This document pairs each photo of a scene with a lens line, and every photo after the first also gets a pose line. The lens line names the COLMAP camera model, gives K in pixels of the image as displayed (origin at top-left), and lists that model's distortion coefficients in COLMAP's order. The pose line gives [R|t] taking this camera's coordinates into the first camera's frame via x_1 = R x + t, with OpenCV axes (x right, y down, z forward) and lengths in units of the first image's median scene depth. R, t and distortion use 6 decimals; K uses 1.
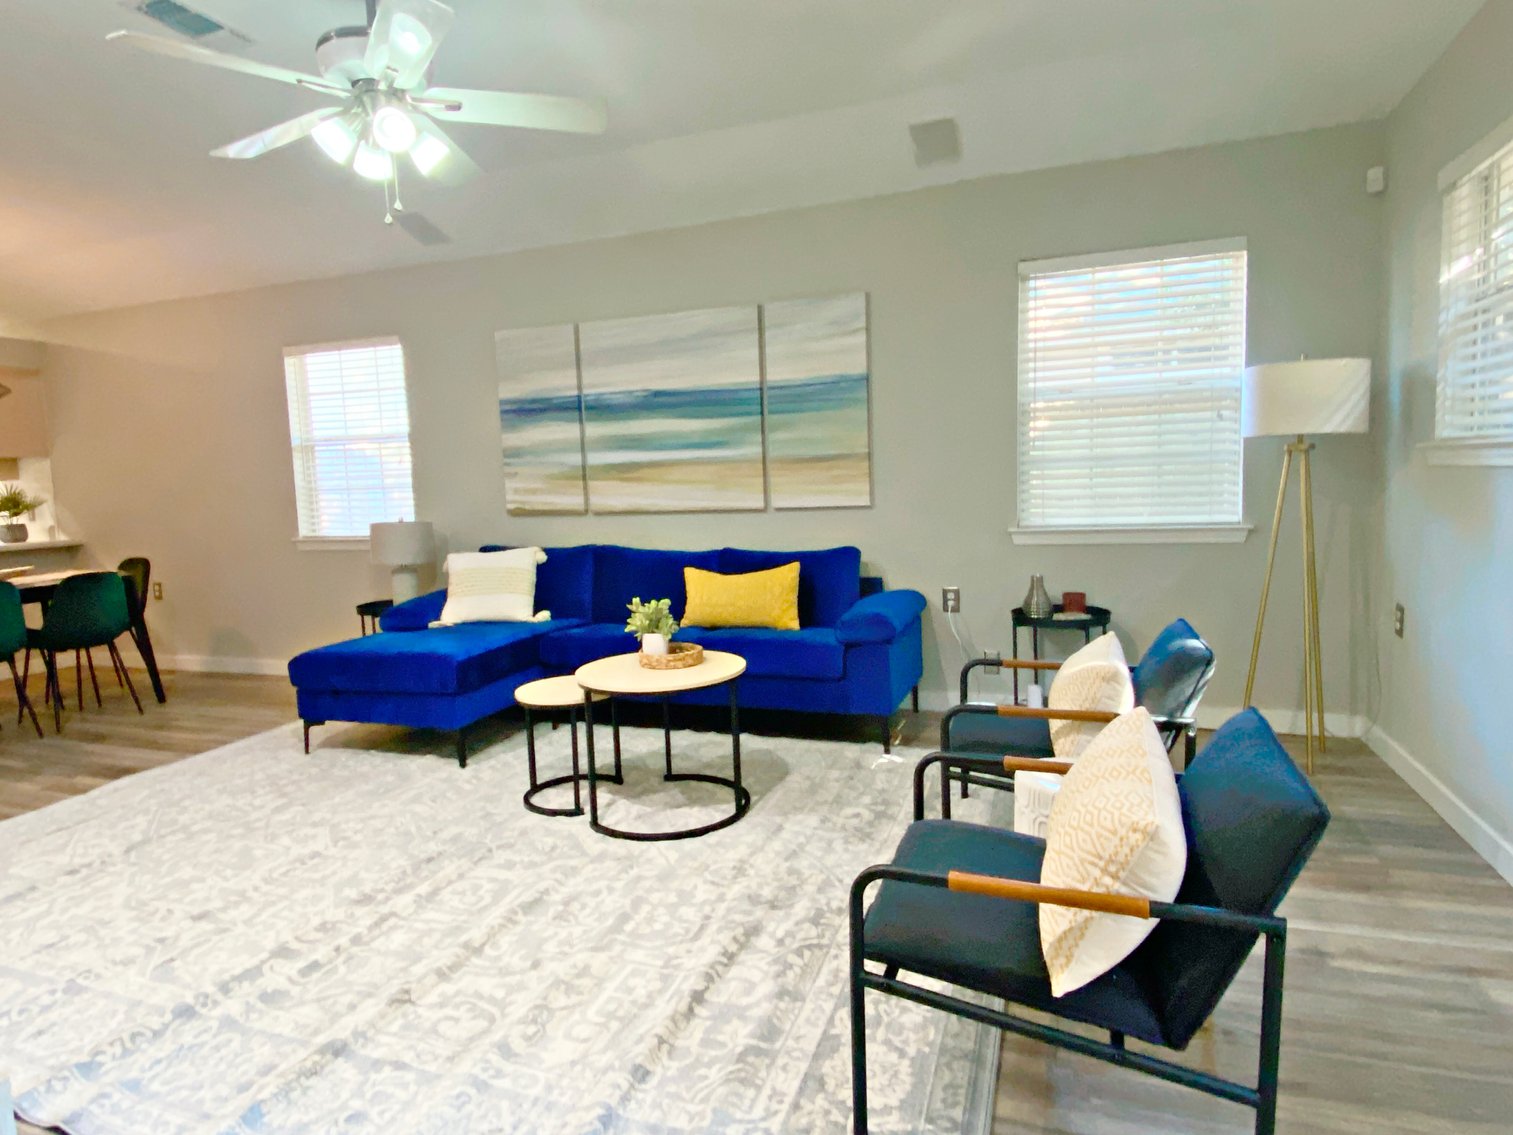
lens RADIAL K [[870.0, 0, 751.0], [0, 870.0, 565.7], [0, 0, 1]] dist [0.061981, -0.056350]
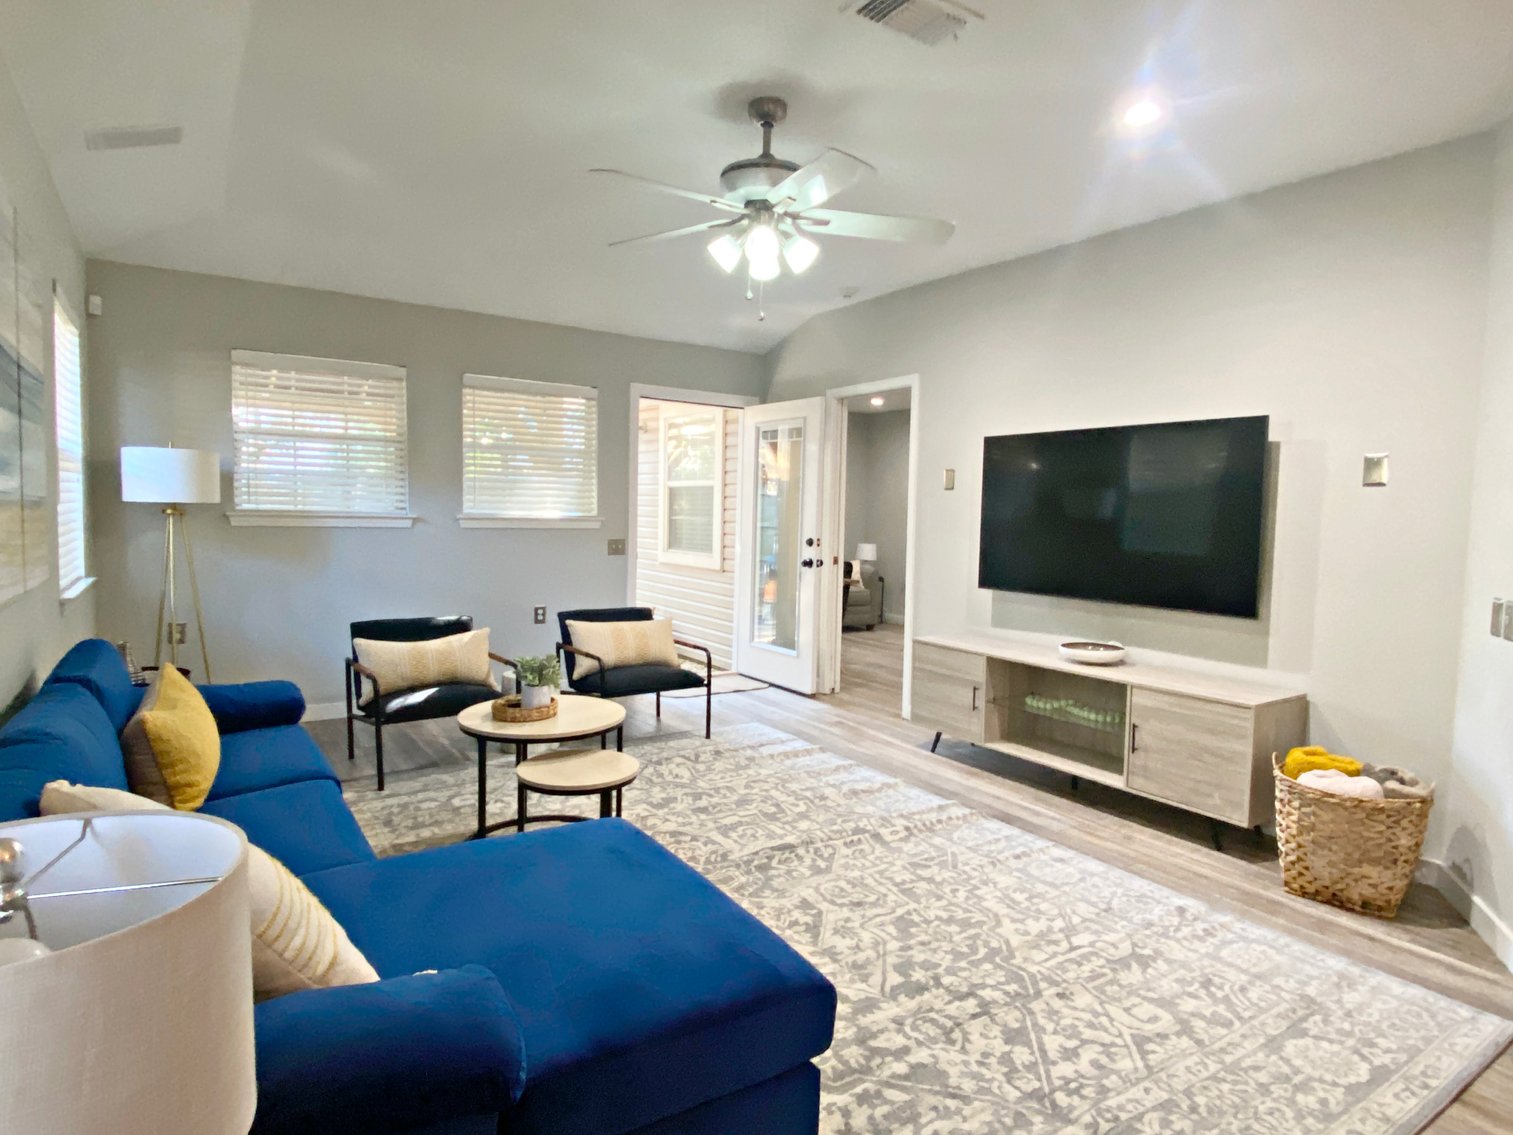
lens RADIAL K [[868.1, 0, 743.6], [0, 868.1, 566.6], [0, 0, 1]] dist [0.055351, -0.066715]
pose [[-0.796793, -0.020437, 0.603907, -0.642450], [0.070969, 0.989346, 0.127117, -0.118935], [-0.600071, 0.144145, -0.786853, 1.152316]]
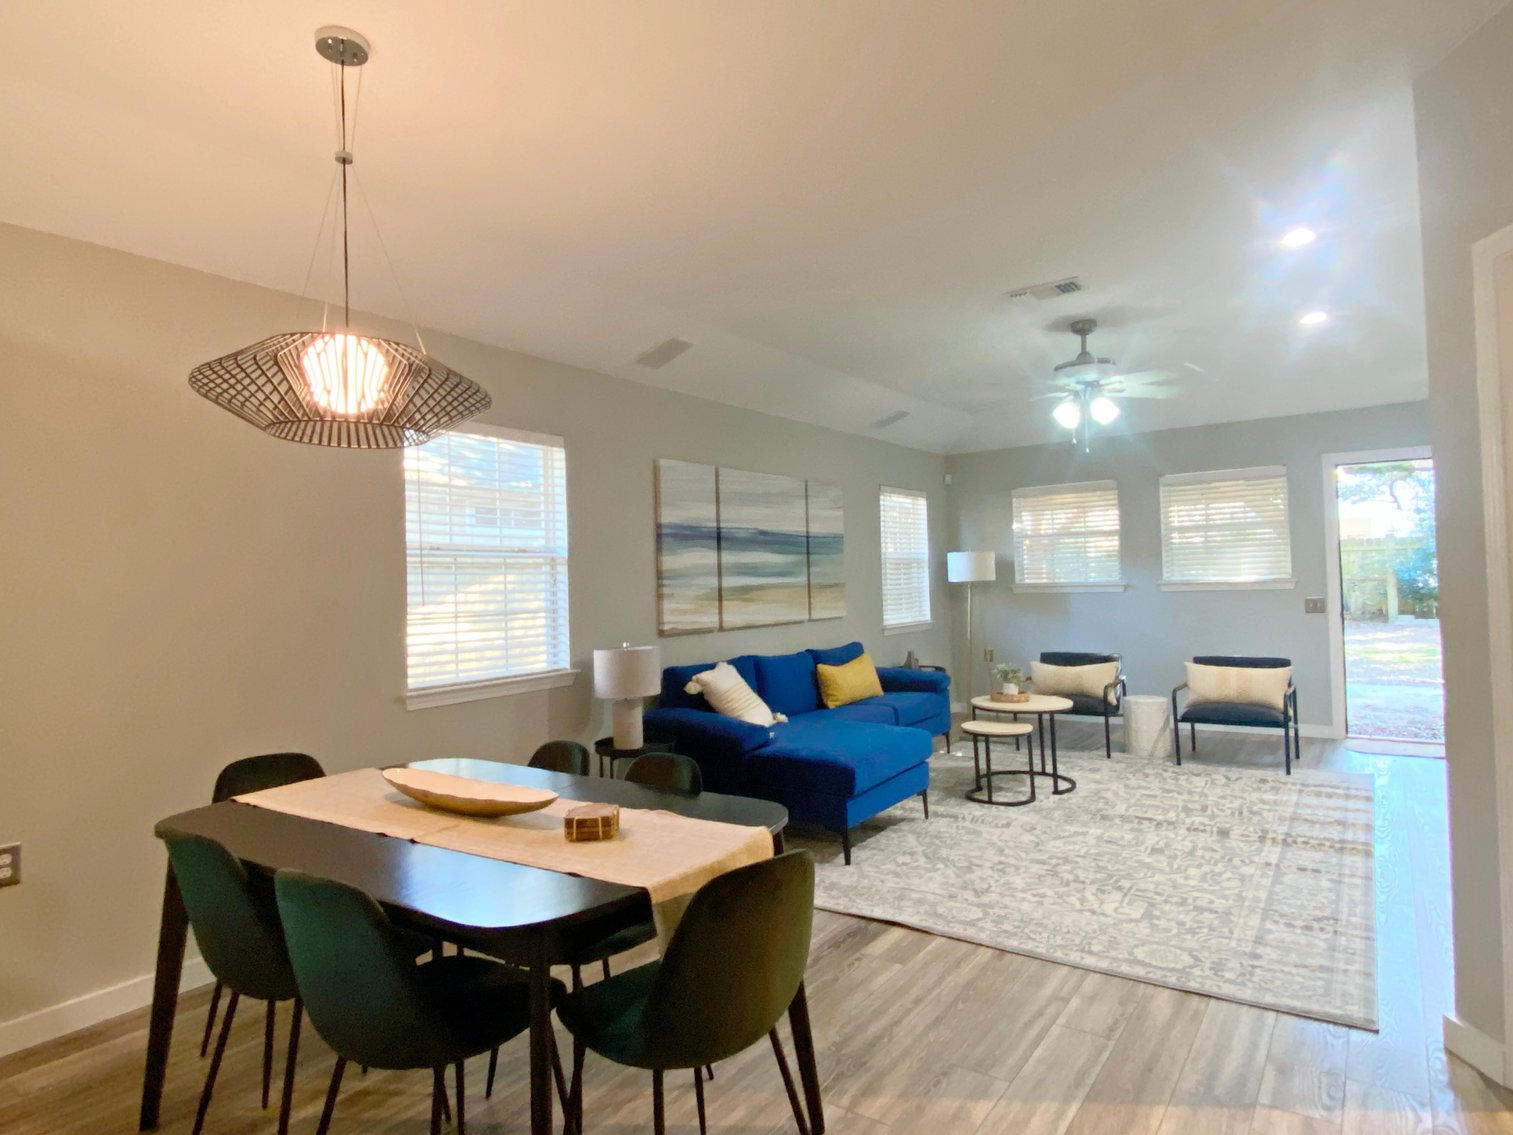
lens RADIAL K [[867.1, 0, 742.4], [0, 867.1, 561.0], [0, 0, 1]] dist [0.072403, -0.094115]
pose [[0.275600, 0.051254, 0.959905, -1.361772], [0.118934, 0.989087, -0.086959, -0.051664], [-0.953886, 0.138132, 0.266496, 0.717674]]
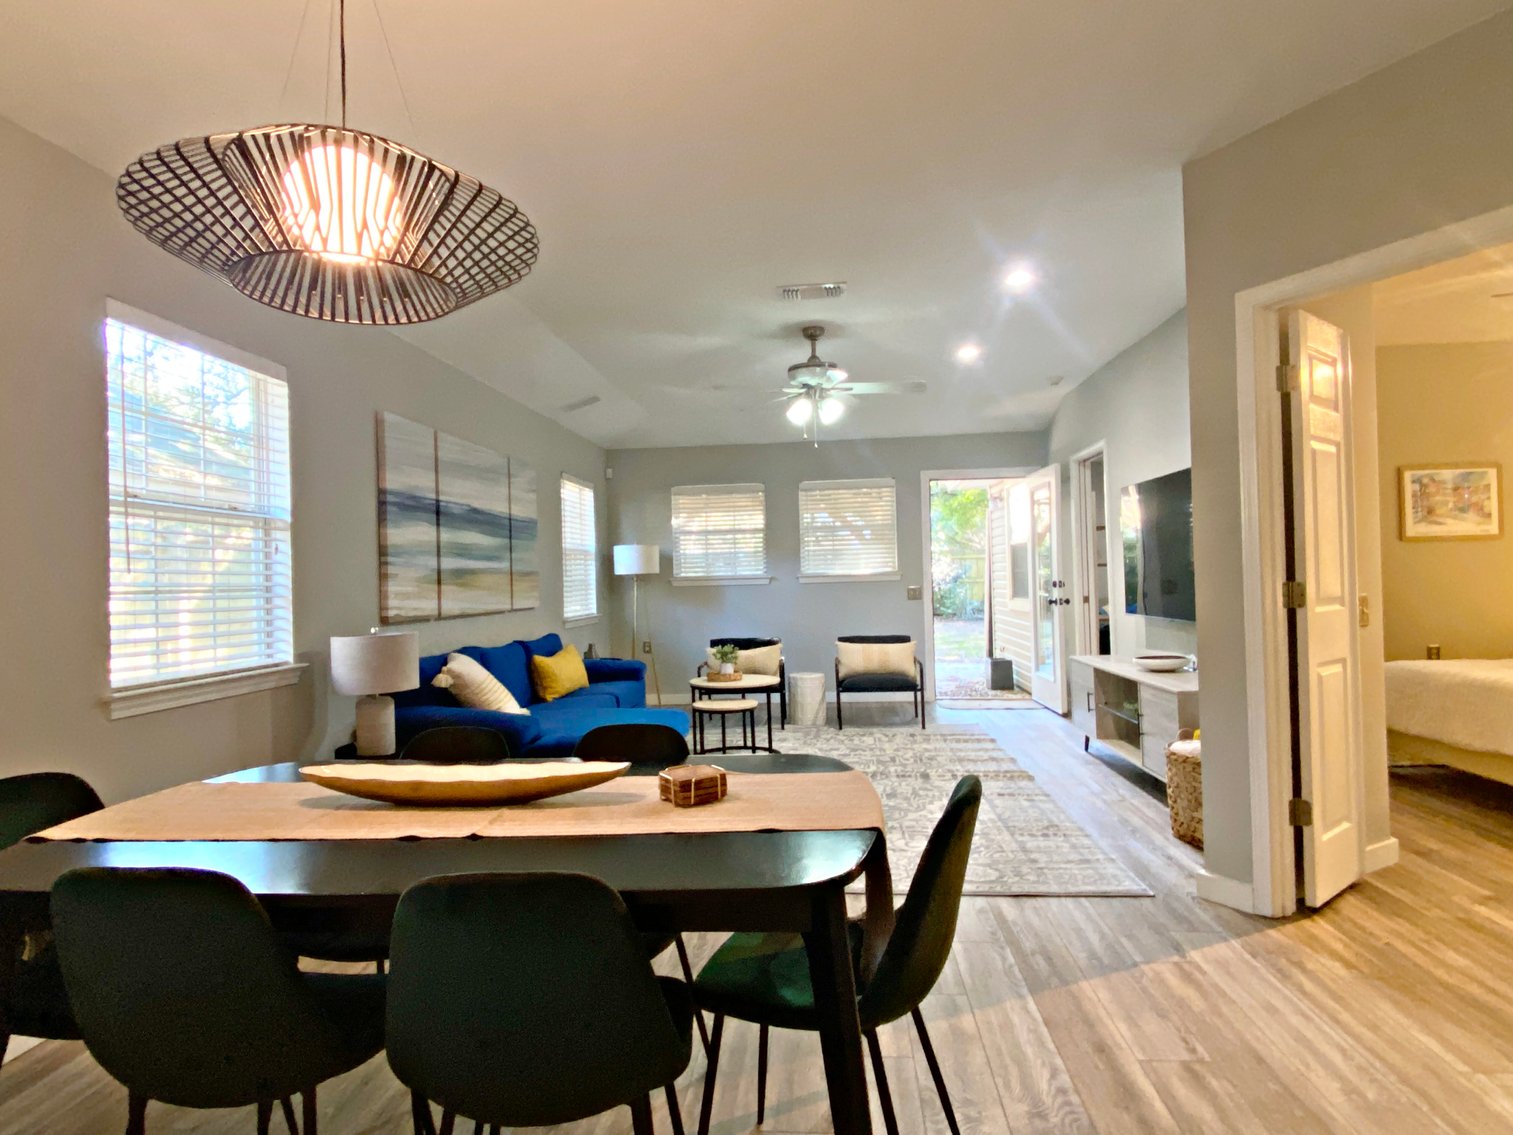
lens RADIAL K [[870.0, 0, 751.0], [0, 870.0, 565.7], [0, 0, 1]] dist [0.061981, -0.056350]
pose [[-0.254074, 0.060030, 0.965320, -1.328533], [0.137042, 0.990237, -0.025510, -0.049169], [-0.957427, 0.125808, -0.259820, 0.988149]]
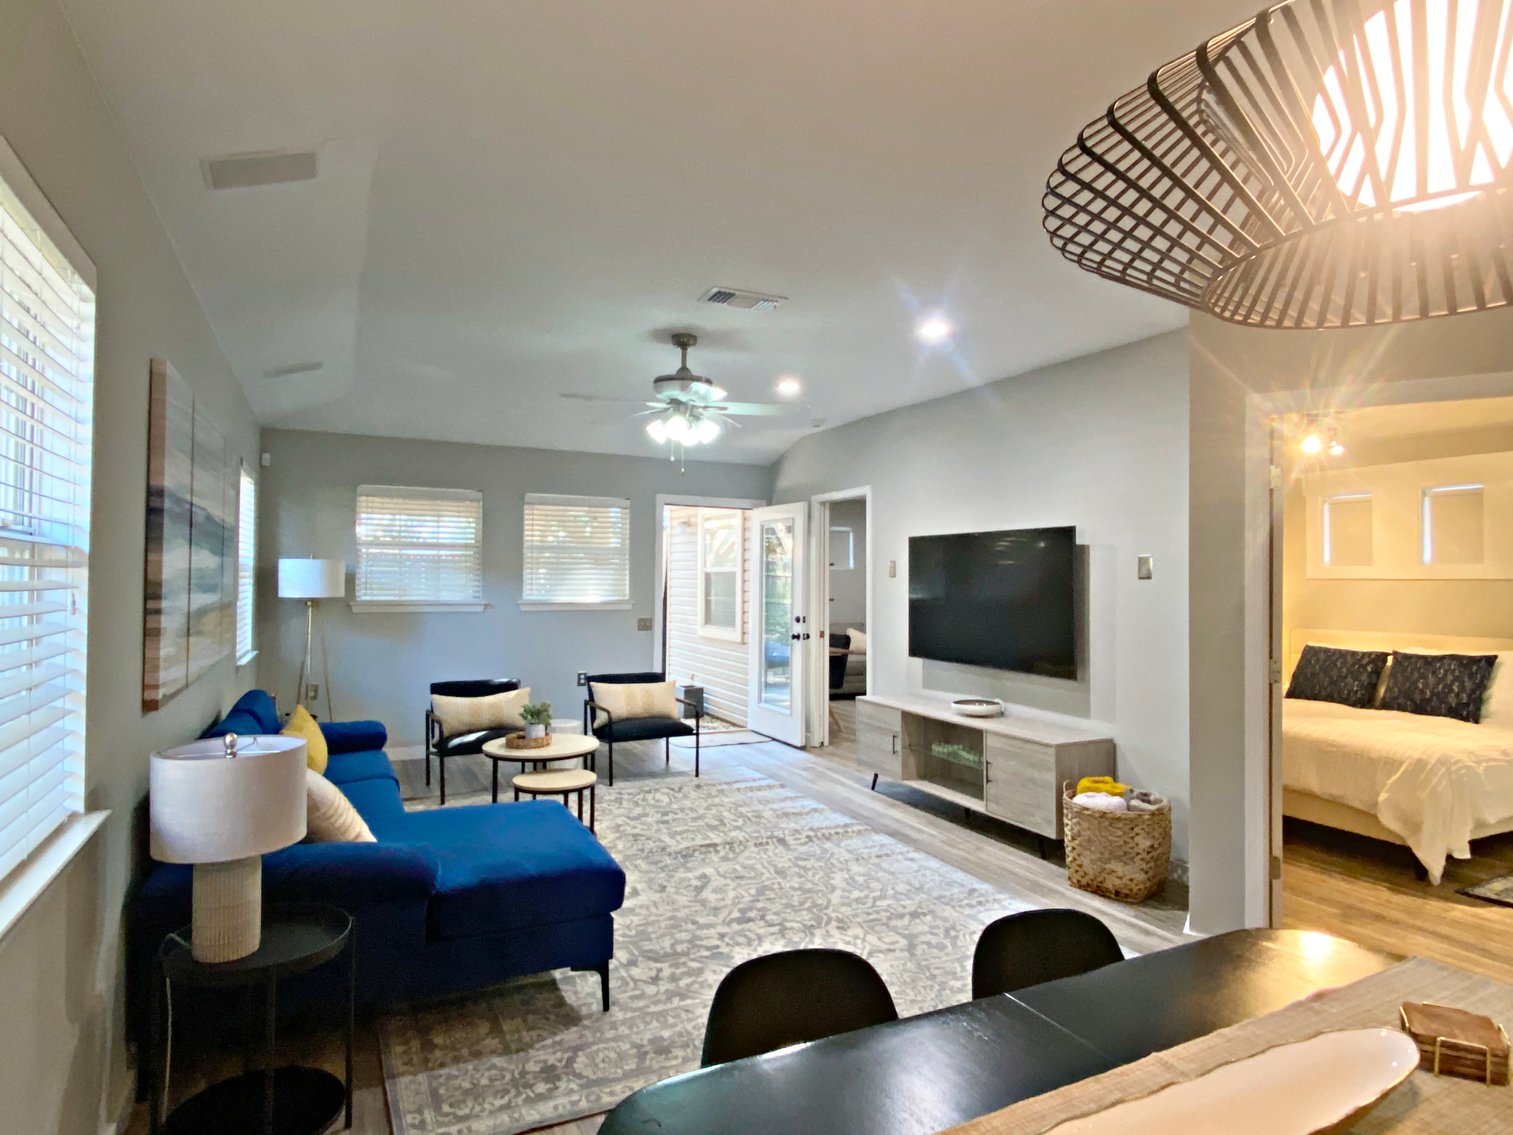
lens RADIAL K [[867.1, 0, 742.4], [0, 867.1, 561.0], [0, 0, 1]] dist [0.072403, -0.094115]
pose [[-0.710161, 0.045703, 0.702554, -0.988950], [0.091473, 0.995422, 0.027708, -0.143035], [-0.698072, 0.083941, -0.711090, 1.255981]]
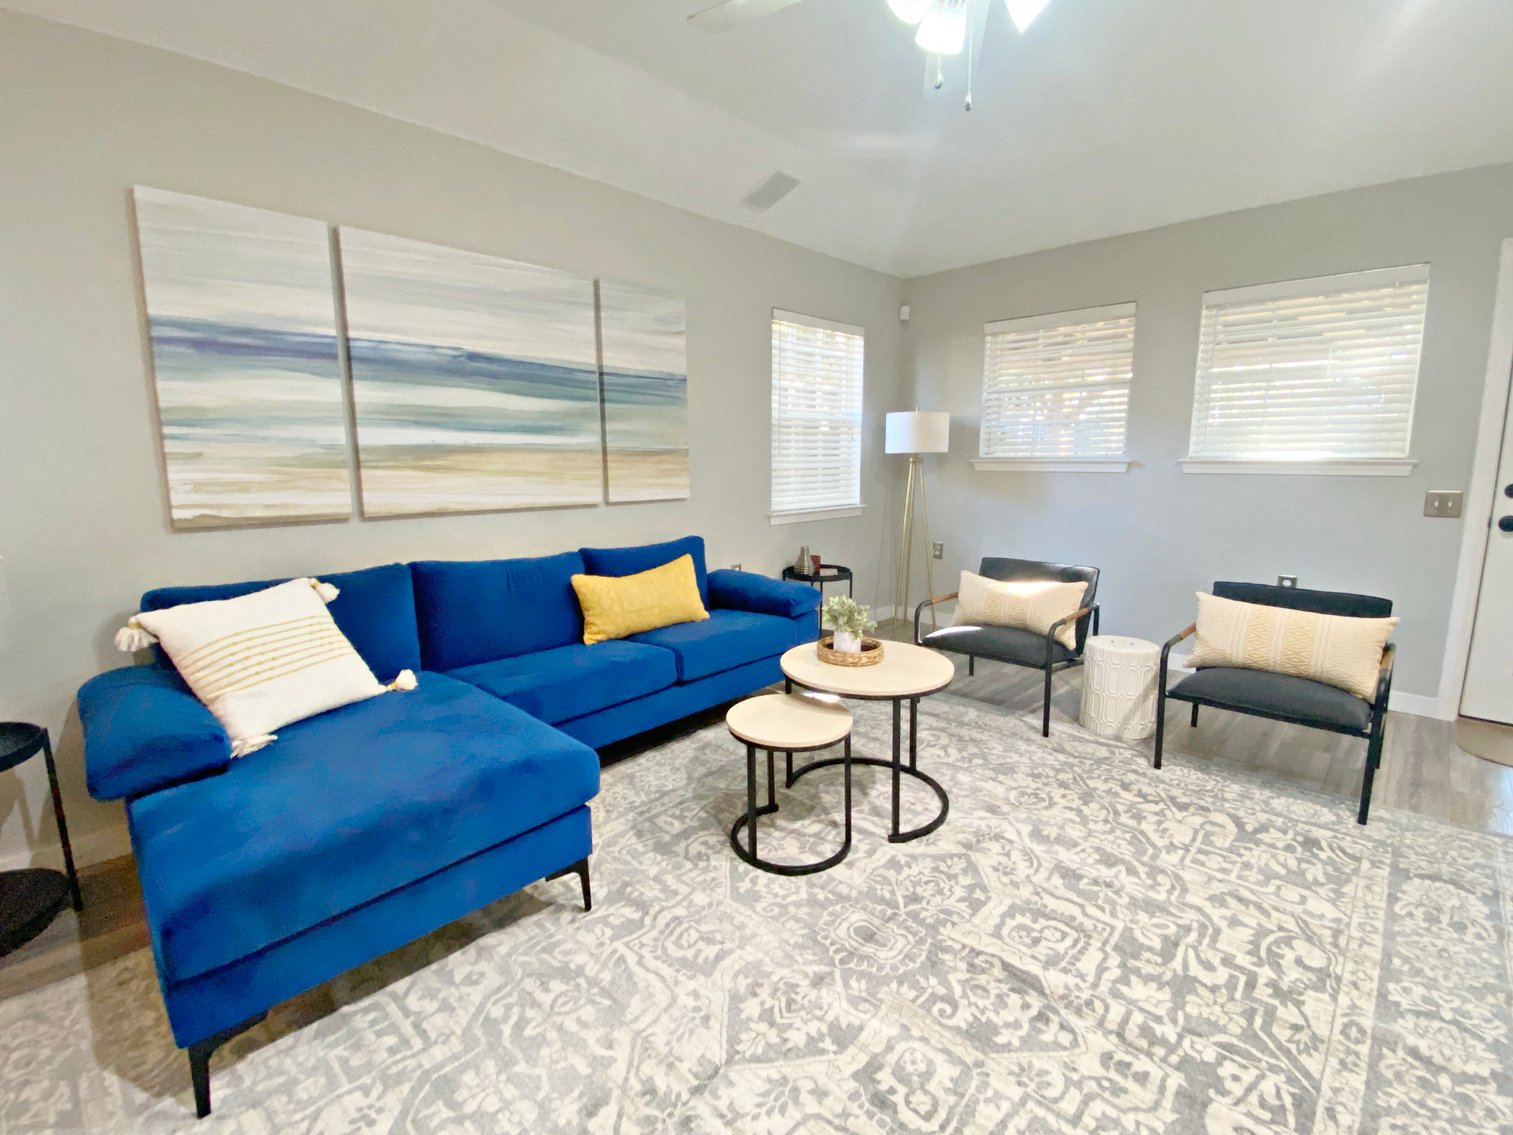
lens RADIAL K [[689.0, 0, 754.5], [0, 689.0, 564.9], [0, 0, 1]] dist [0.035190, -0.026353]
pose [[0.407013, -0.107467, 0.907078, -0.597406], [0.083121, 0.993292, 0.080384, -0.046138], [-0.909632, 0.042680, 0.413216, 0.549947]]
